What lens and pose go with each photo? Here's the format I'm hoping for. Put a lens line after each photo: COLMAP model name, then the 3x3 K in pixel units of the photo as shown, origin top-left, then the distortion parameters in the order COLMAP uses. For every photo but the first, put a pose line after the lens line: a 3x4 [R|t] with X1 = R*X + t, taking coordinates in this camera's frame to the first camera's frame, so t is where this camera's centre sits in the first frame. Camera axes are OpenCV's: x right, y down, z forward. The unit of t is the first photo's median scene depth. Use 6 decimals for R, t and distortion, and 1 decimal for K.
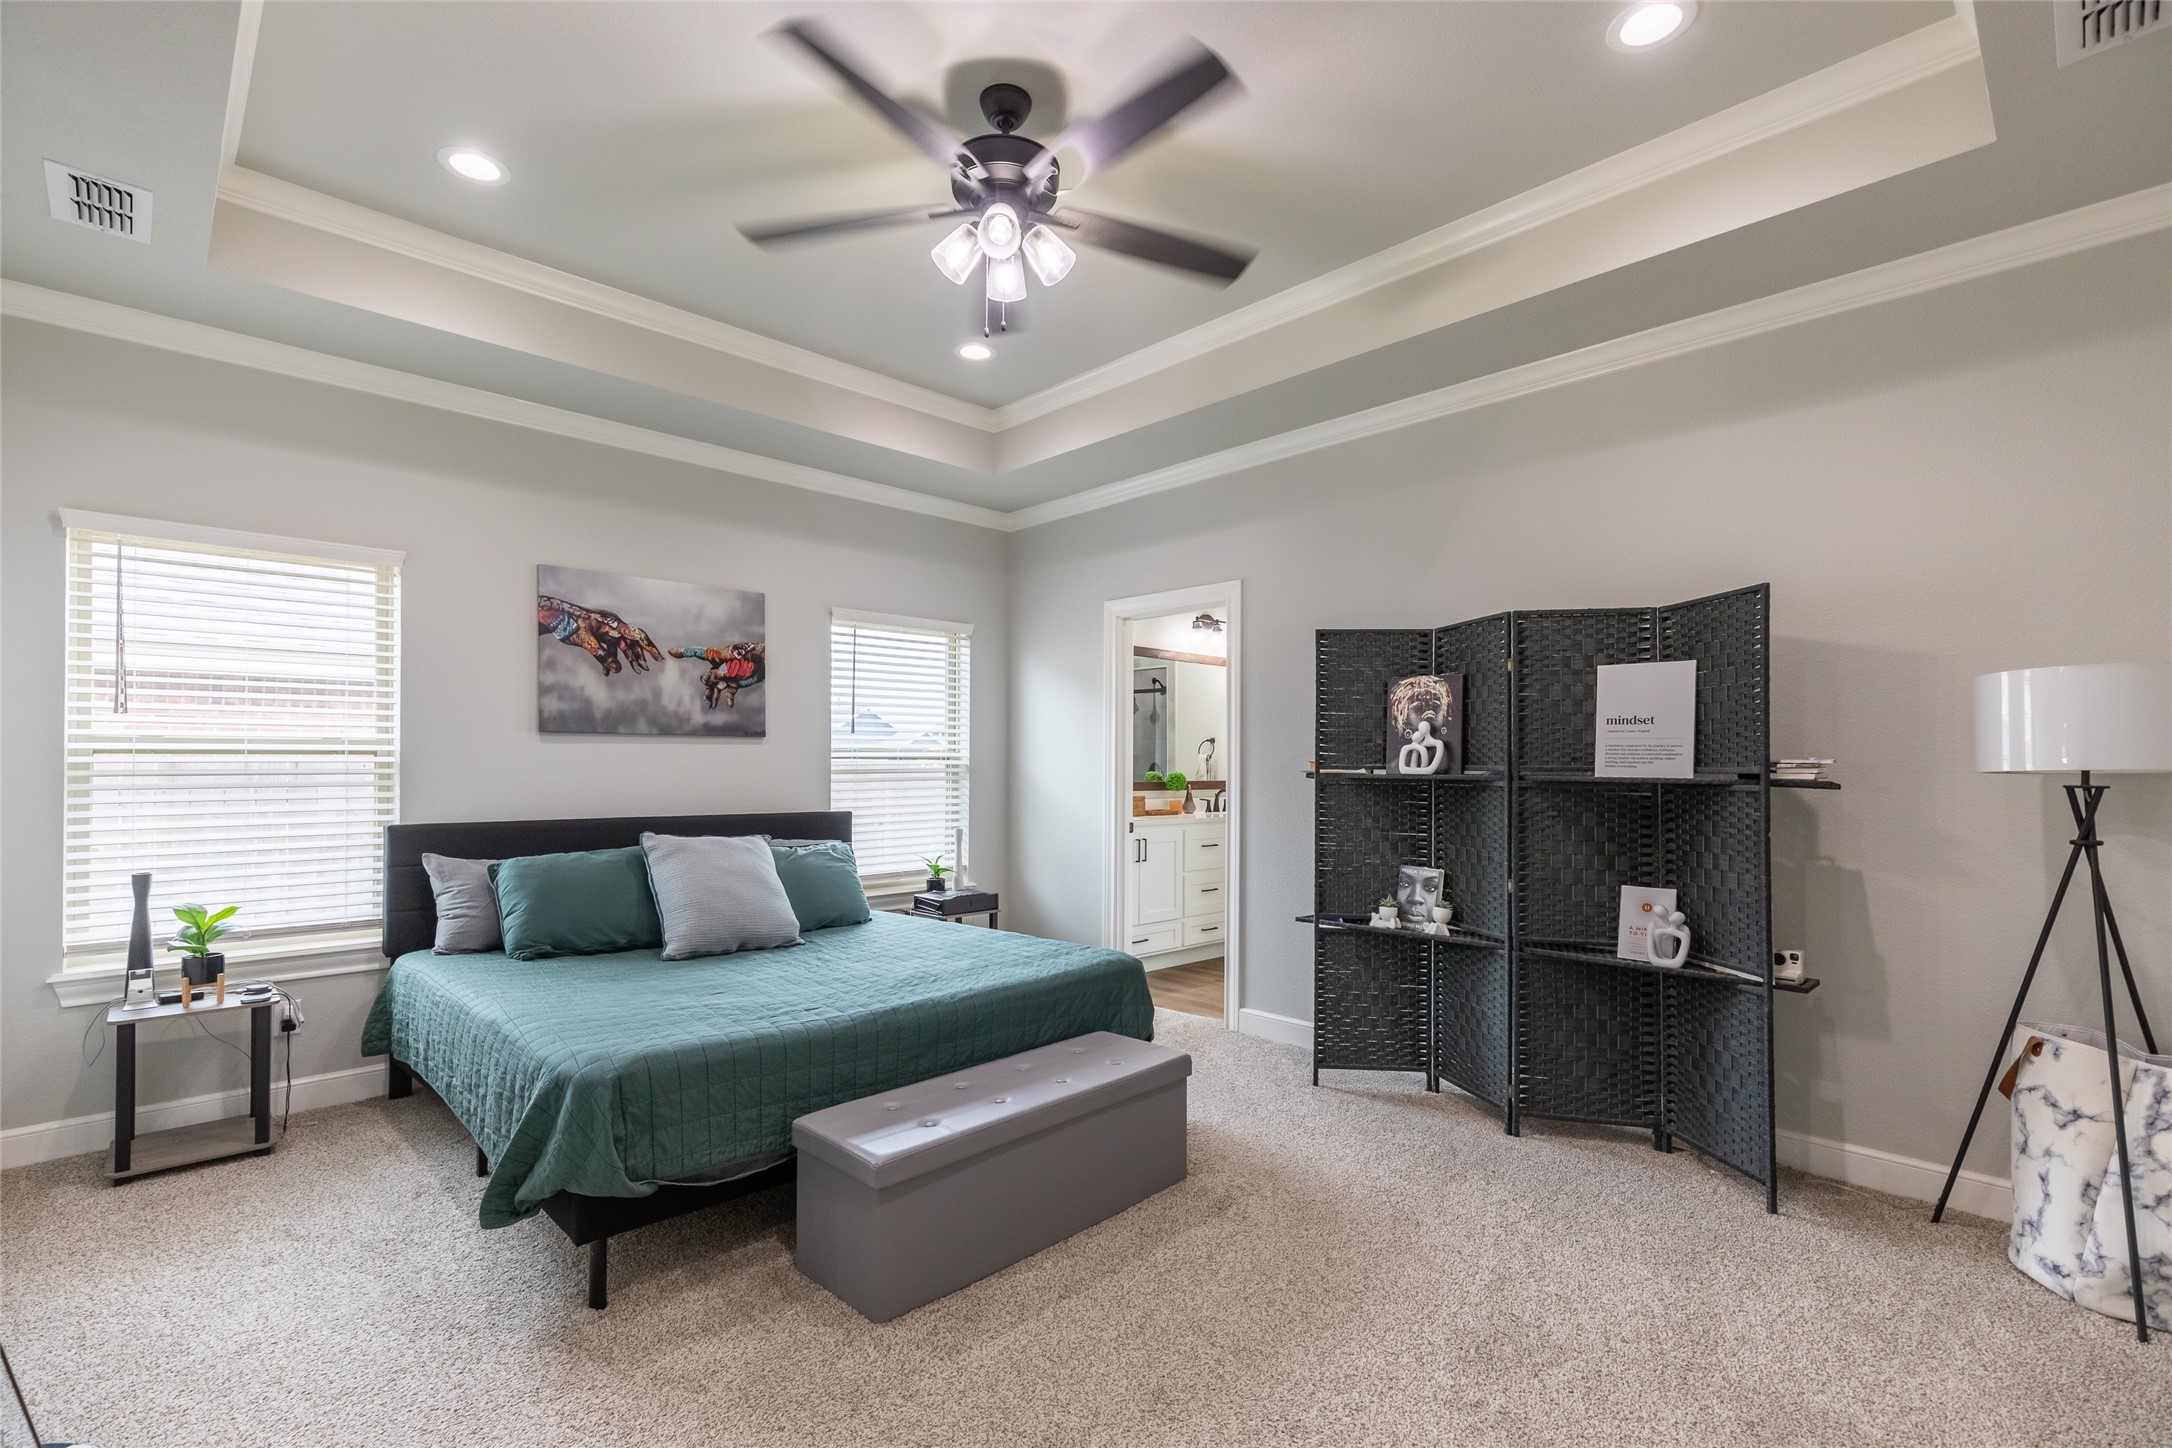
lens RADIAL K [[976.7, 0, 1095.8], [0, 976.7, 760.3], [0, 0, 1]] dist [0.009833, -0.001782]
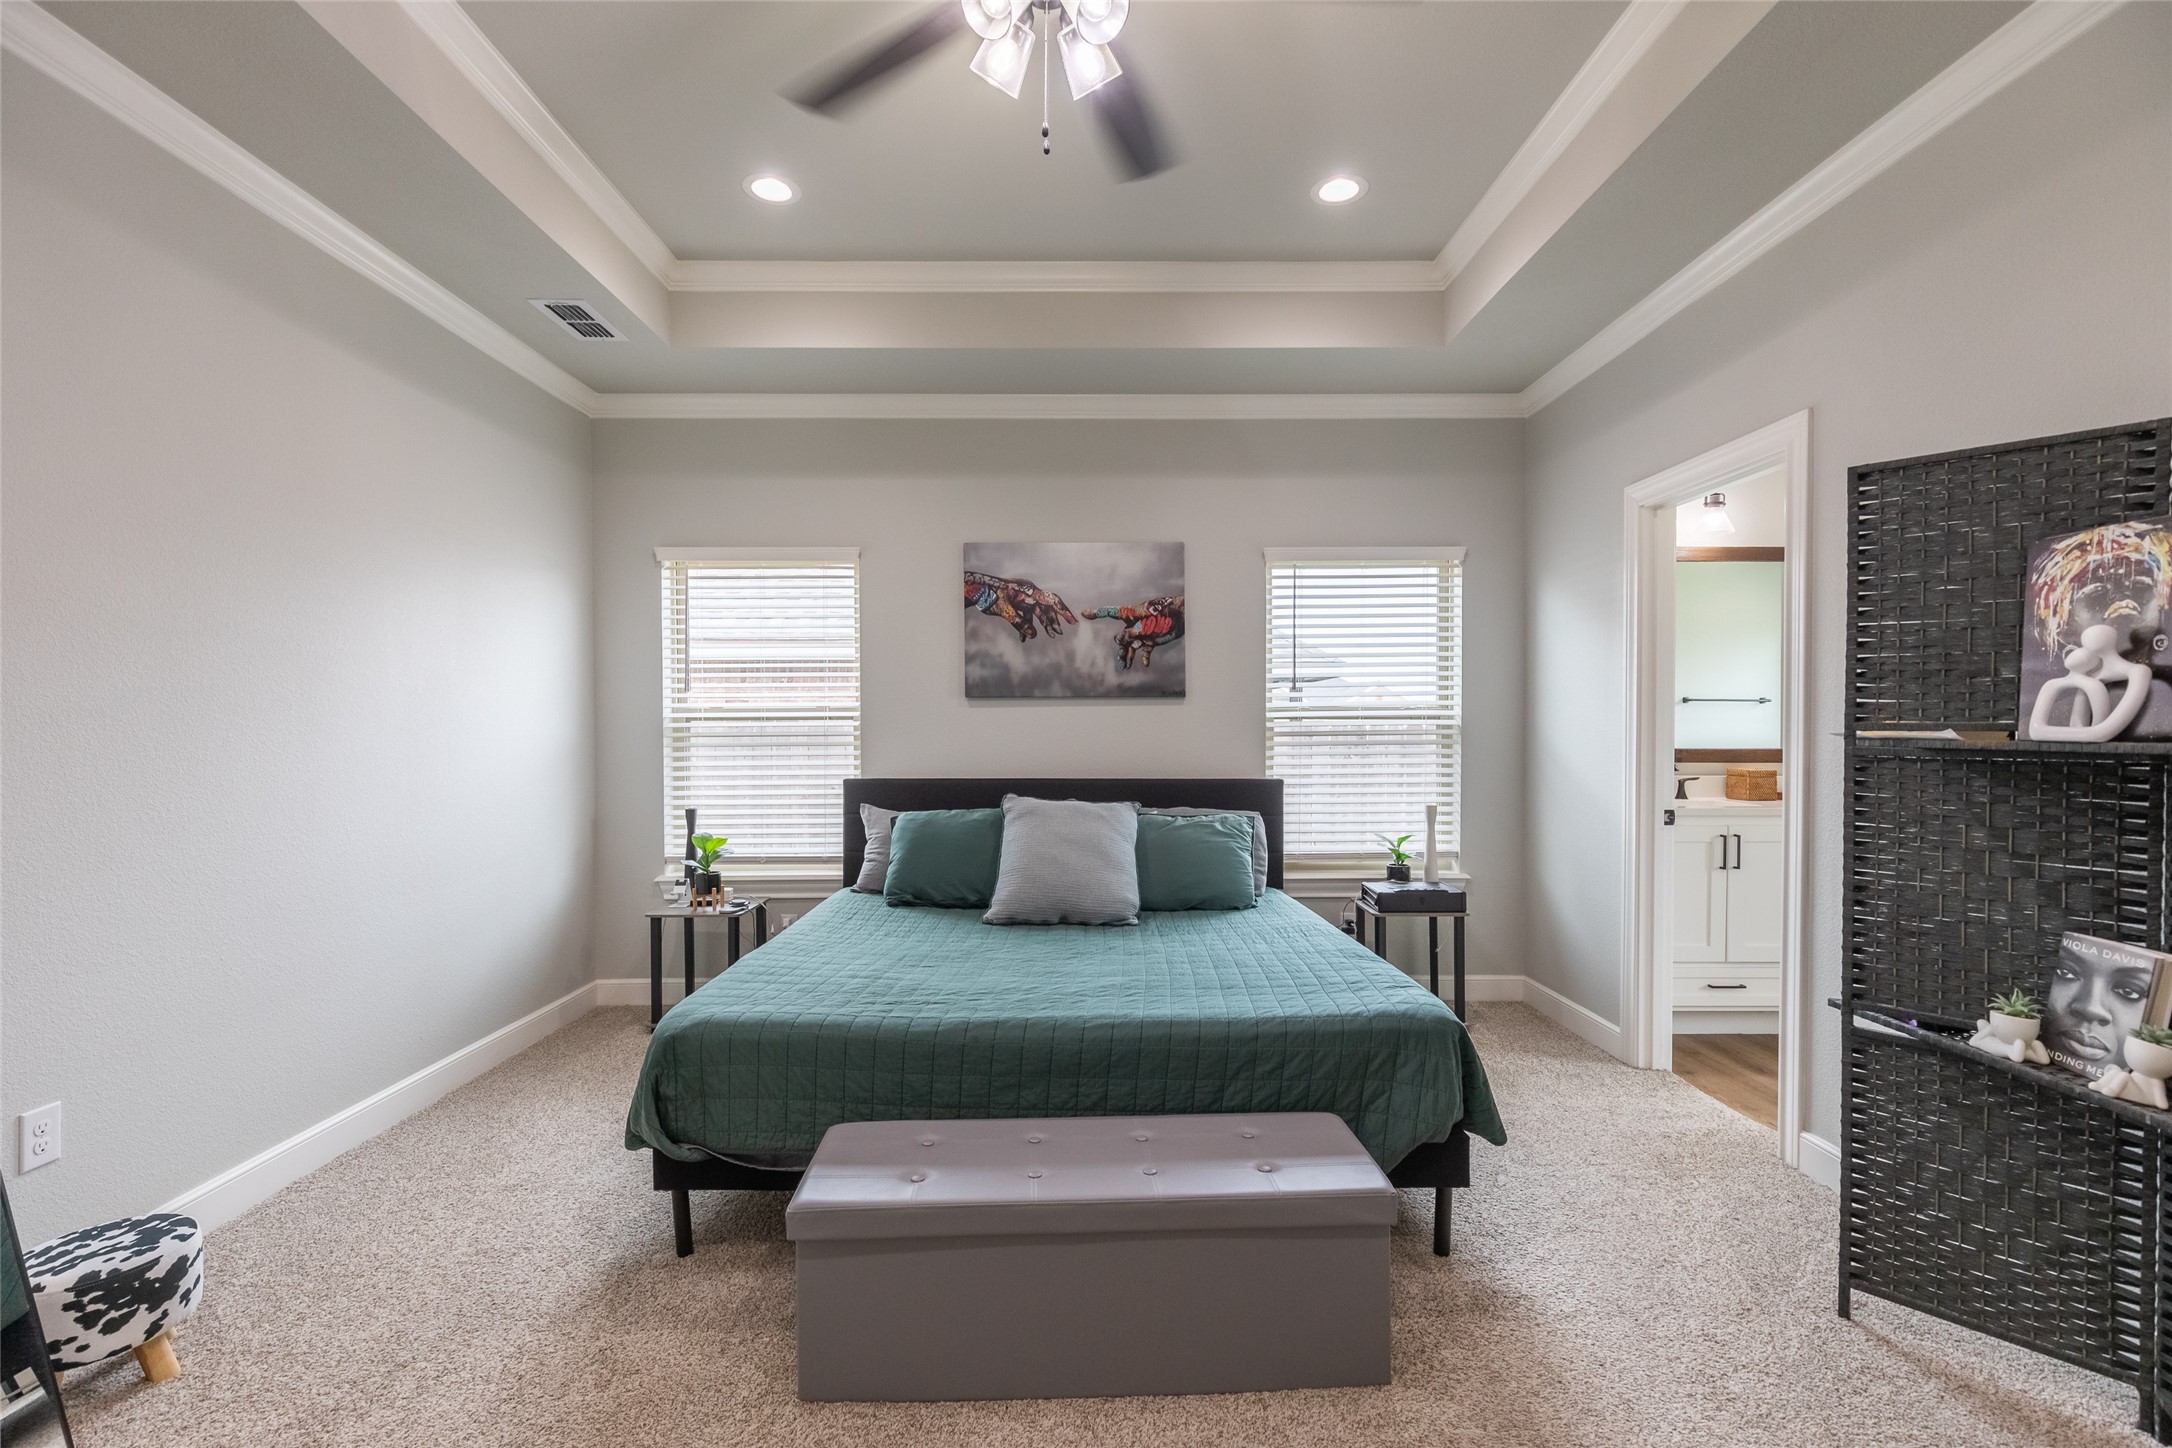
lens RADIAL K [[976.7, 0, 1093.4], [0, 976.7, 743.5], [0, 0, 1]] dist [0.009833, -0.001782]
pose [[0.722865, 0.007363, -0.690951, 0.312071], [0.008112, 0.999784, 0.019141, 0.002788], [0.690942, -0.019442, 0.722649, 0.342935]]
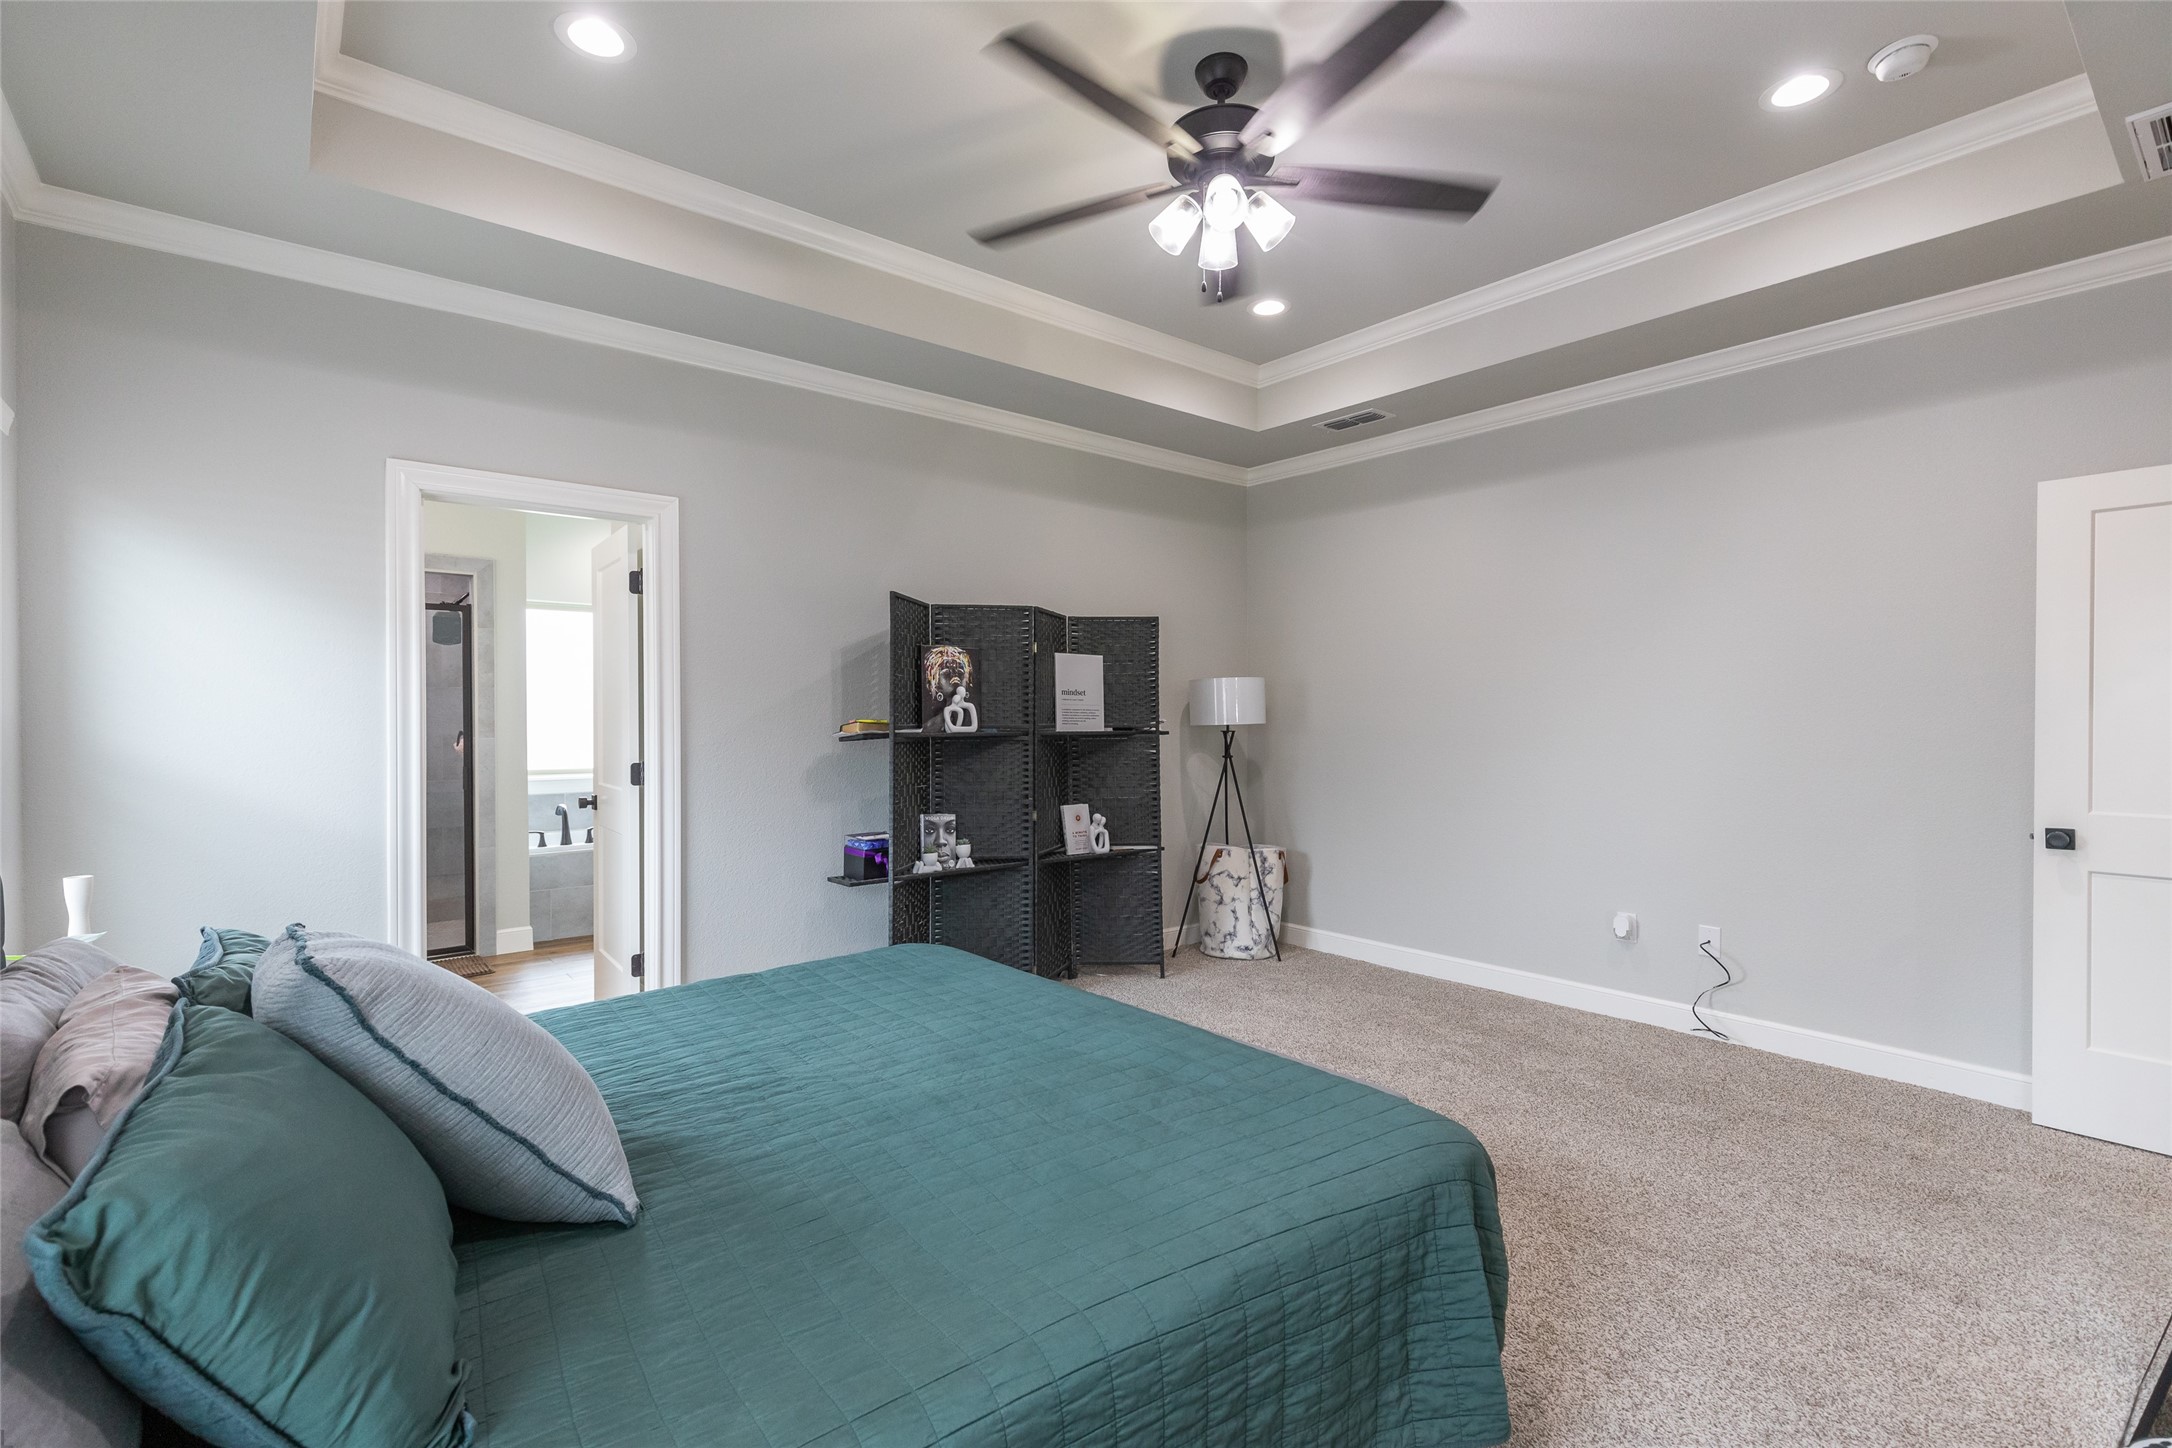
lens RADIAL K [[976.7, 0, 1084.2], [0, 976.7, 720.0], [0, 0, 1]] dist [0.009833, -0.001782]
pose [[0.099753, -0.009112, 0.994971, -0.796871], [-0.004005, 0.999946, 0.009559, -0.011460], [-0.995004, -0.004938, 0.099711, 0.732711]]
